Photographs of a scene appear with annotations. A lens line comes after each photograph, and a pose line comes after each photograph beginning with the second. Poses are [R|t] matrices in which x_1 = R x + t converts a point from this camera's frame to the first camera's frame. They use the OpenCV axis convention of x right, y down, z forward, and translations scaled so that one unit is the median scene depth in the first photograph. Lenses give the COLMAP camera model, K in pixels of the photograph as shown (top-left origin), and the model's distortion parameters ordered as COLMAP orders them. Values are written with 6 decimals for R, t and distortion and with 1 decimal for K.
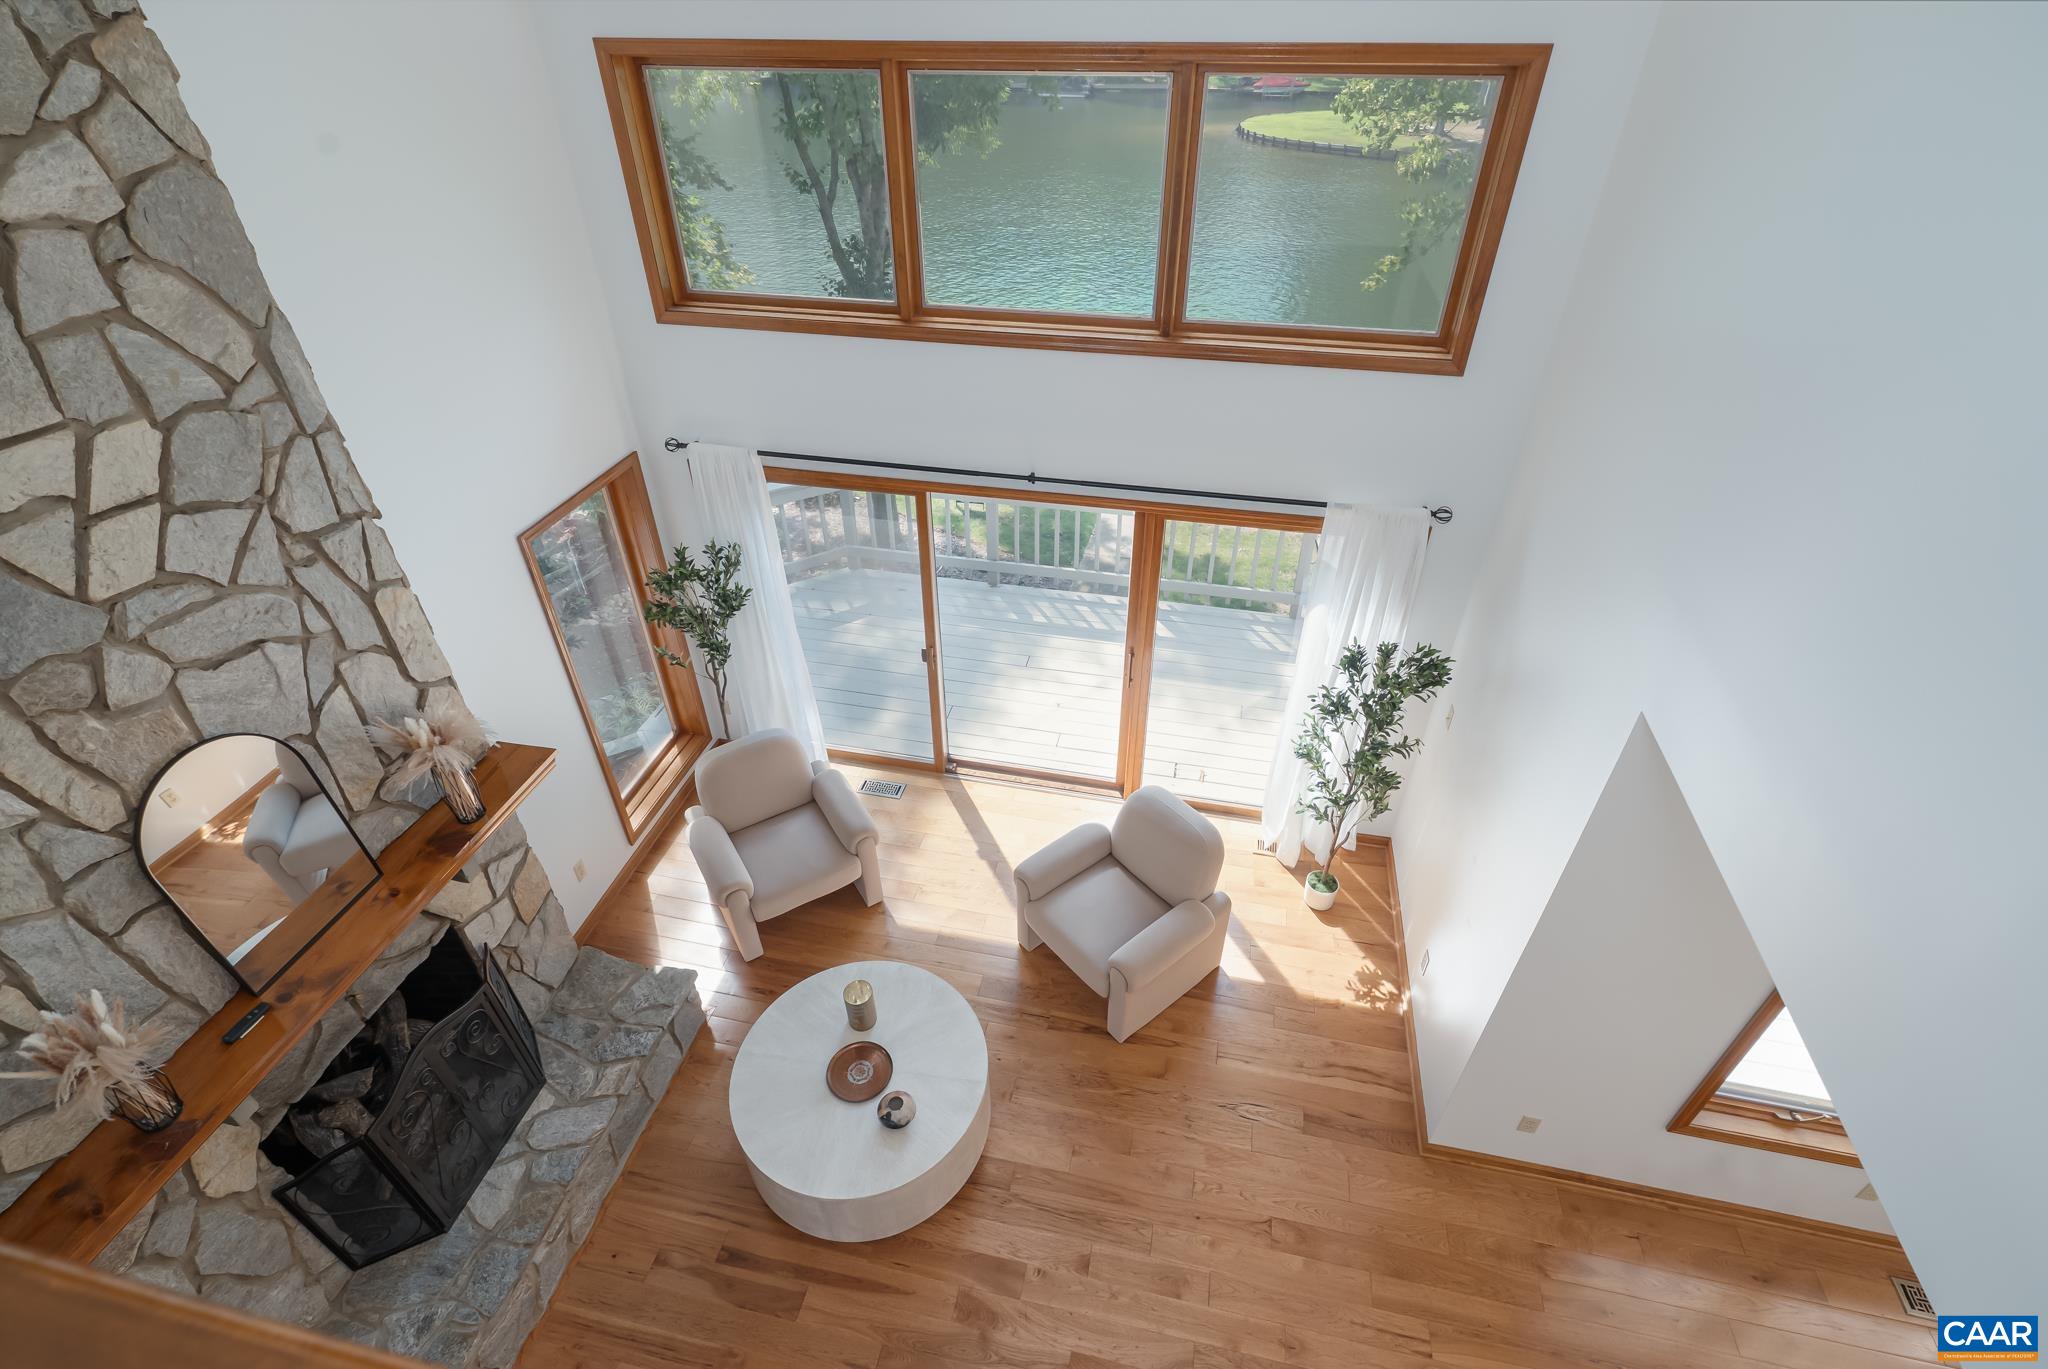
lens RADIAL K [[948.7, 0, 1028.0], [0, 948.7, 692.0], [0, 0, 1]] dist [0.001548, 0.000324]
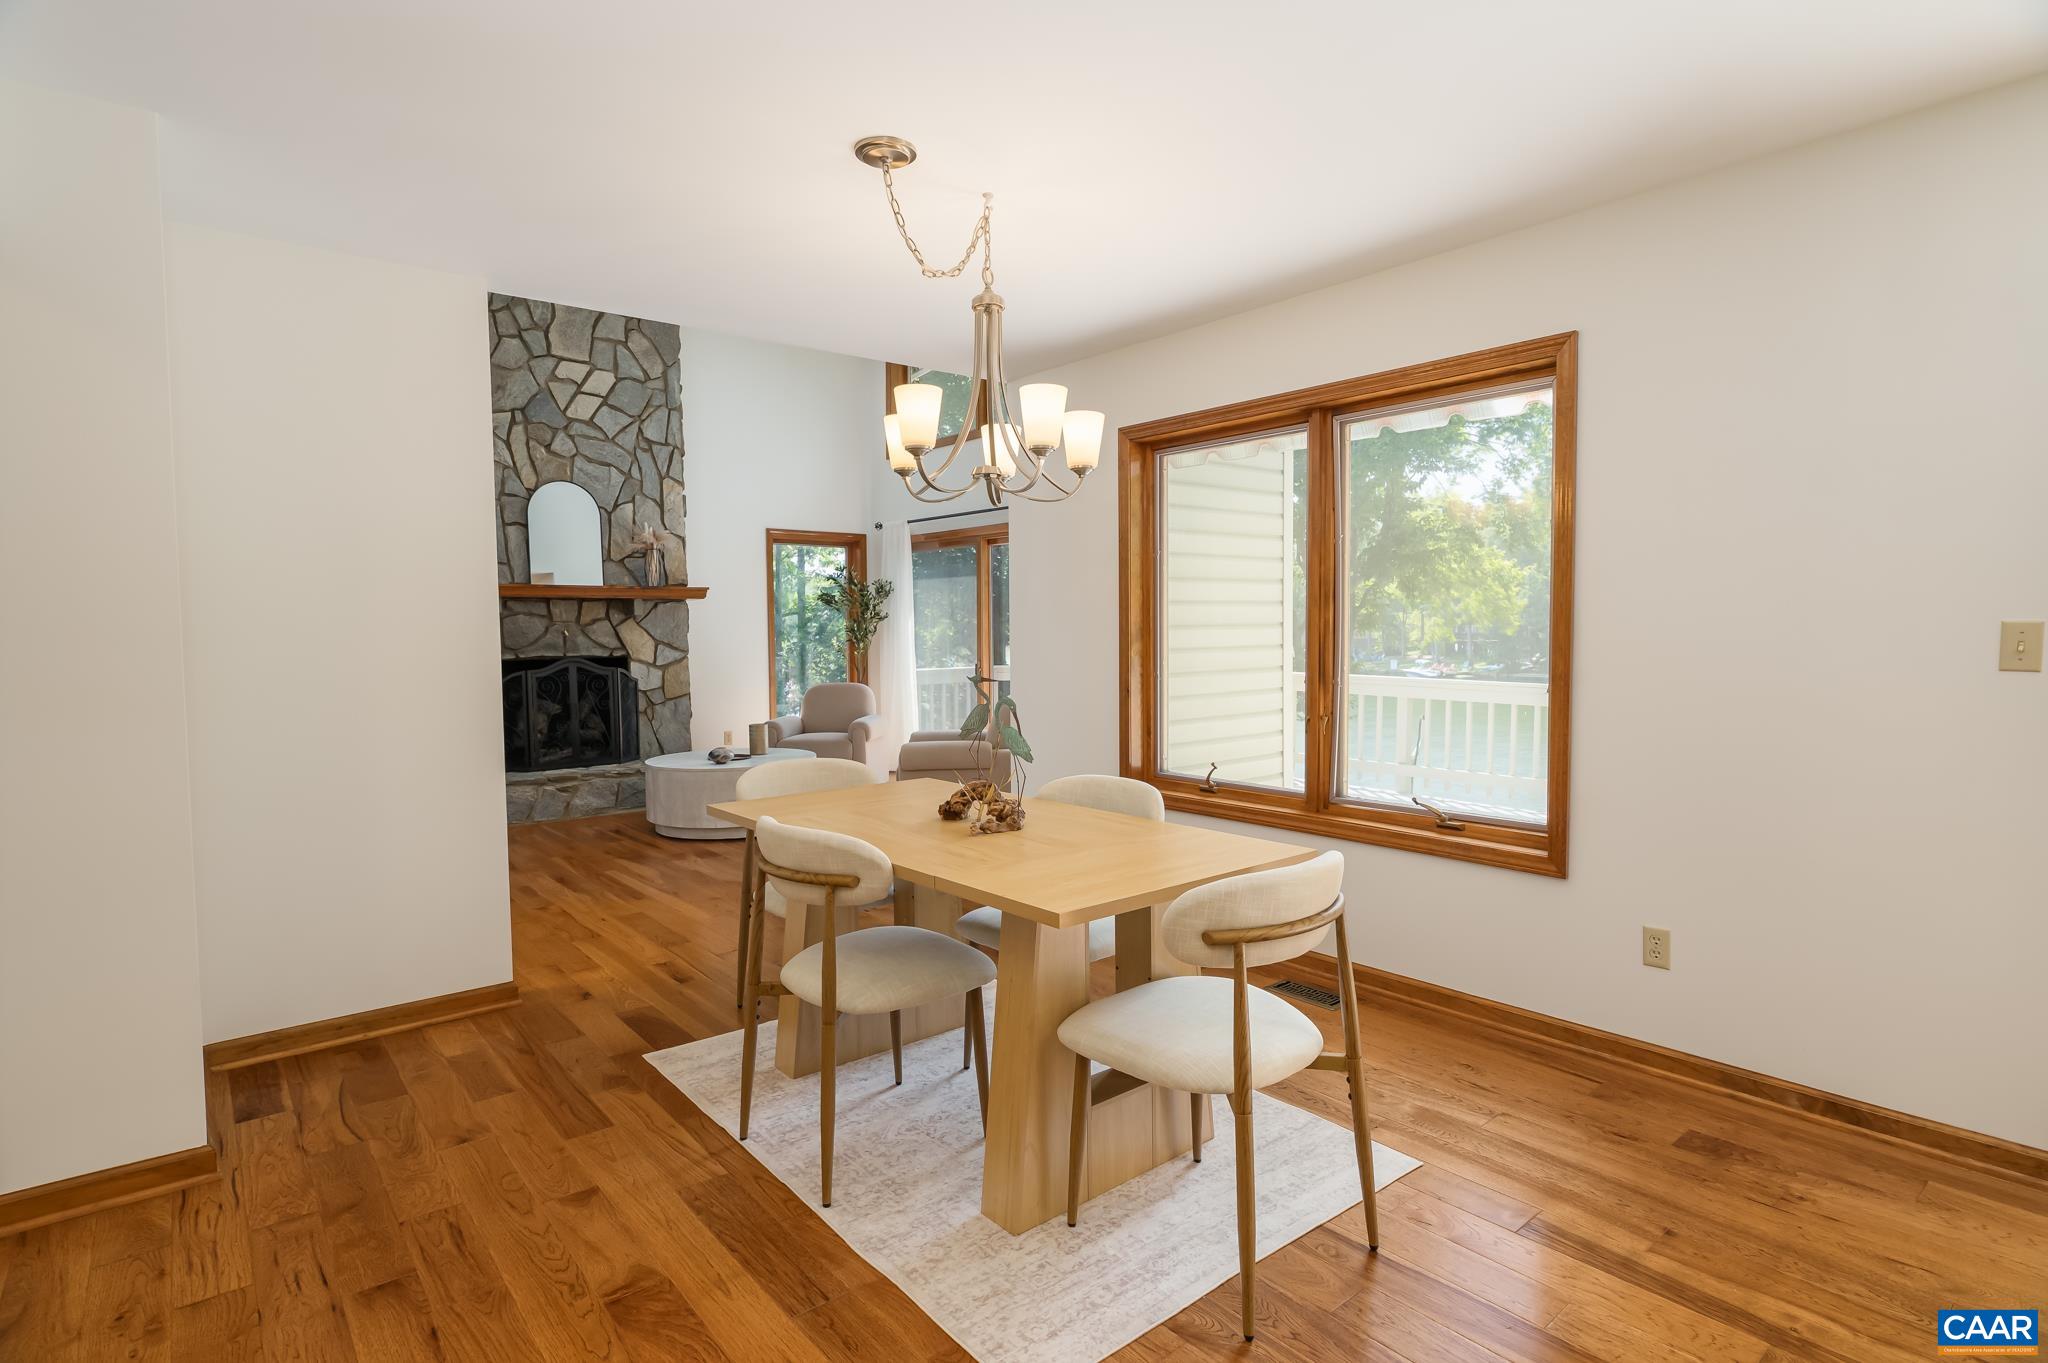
lens RADIAL K [[1040.0, 0, 1014.2], [0, 1040.0, 680.8], [0, 0, 1]] dist [-0.007473, -0.000217]
pose [[0.784849, 0.031223, -0.618900, 1.791346], [-0.370280, 0.824459, -0.427972, 1.236269], [0.496895, 0.565060, 0.658637, 0.060774]]
